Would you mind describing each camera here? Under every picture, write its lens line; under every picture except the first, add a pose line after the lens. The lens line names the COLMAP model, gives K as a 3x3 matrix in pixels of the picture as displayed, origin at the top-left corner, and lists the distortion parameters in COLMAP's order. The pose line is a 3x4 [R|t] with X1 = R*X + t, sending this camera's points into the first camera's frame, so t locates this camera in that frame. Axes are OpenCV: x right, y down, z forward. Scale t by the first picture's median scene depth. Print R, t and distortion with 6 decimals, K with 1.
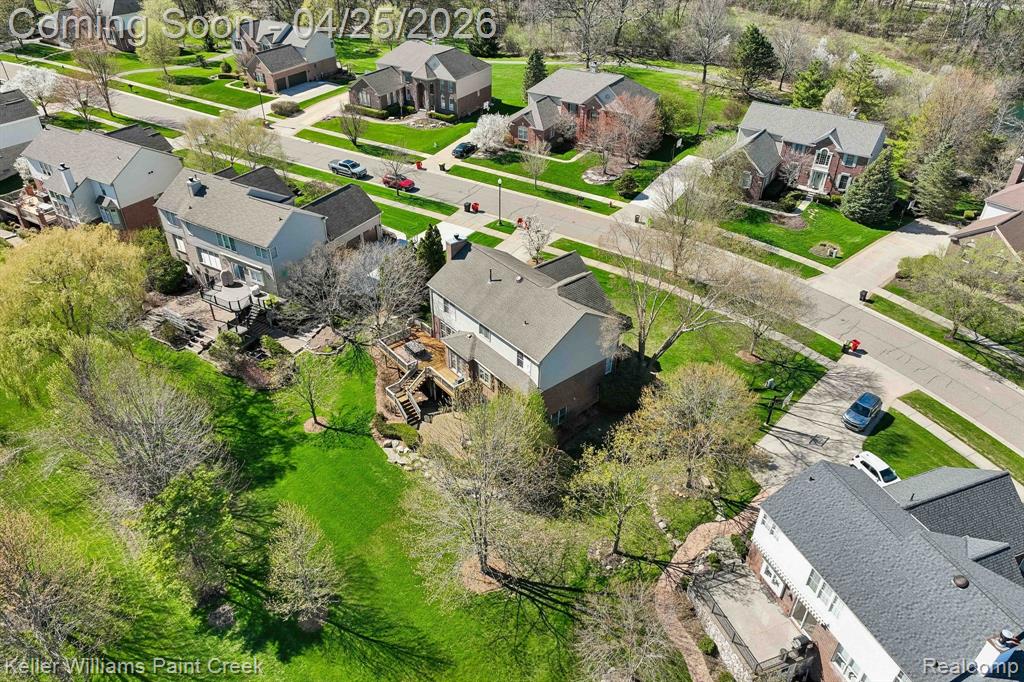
lens RADIAL K [[723.5, 0, 512.0], [0, 723.5, 341.0], [0, 0, 1]] dist [0.002575, 0.002966]
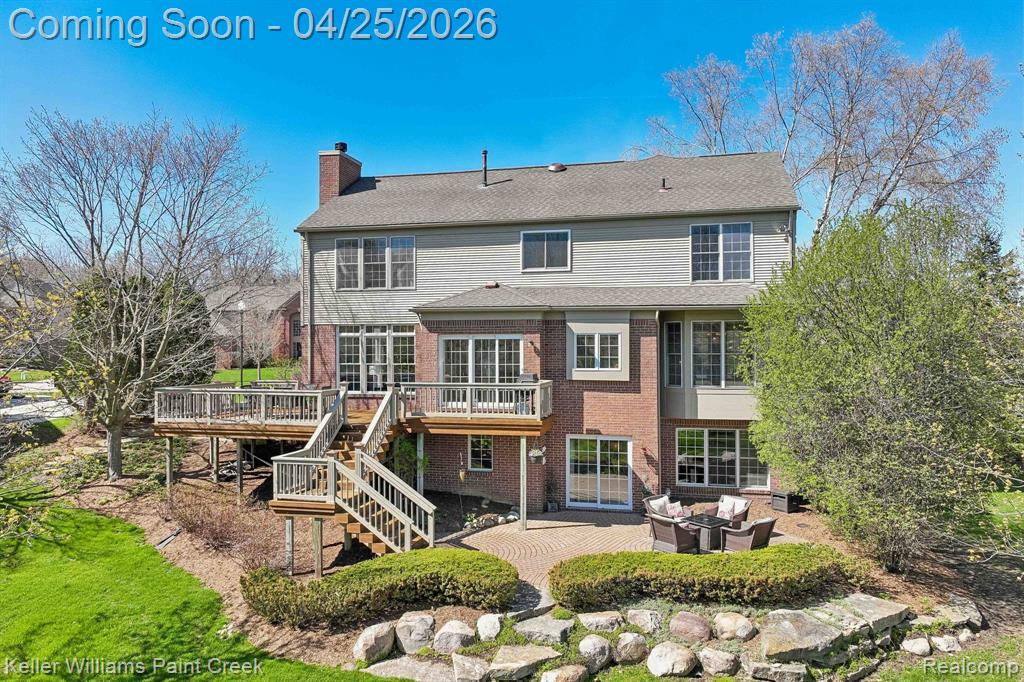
lens RADIAL K [[723.5, 0, 512.0], [0, 723.5, 341.0], [0, 0, 1]] dist [0.002575, 0.002966]
pose [[0.791381, 0.005617, 0.611298, -0.174406], [0.349380, 0.816402, -0.459806, 0.116936], [-0.501647, 0.577457, 0.644123, 0.515068]]
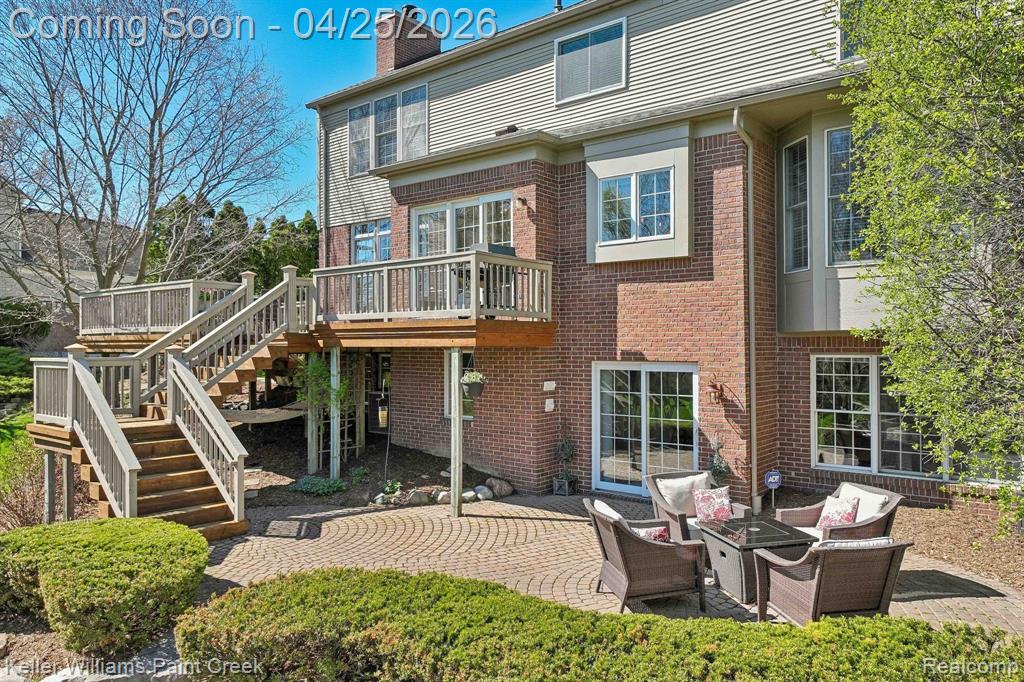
lens RADIAL K [[723.5, 0, 512.0], [0, 723.5, 341.0], [0, 0, 1]] dist [0.002575, 0.002966]
pose [[0.979946, 0.003289, 0.199236, -0.067418], [0.112676, 0.815513, -0.567665, 0.111393], [-0.164346, 0.578730, 0.798788, 0.564127]]
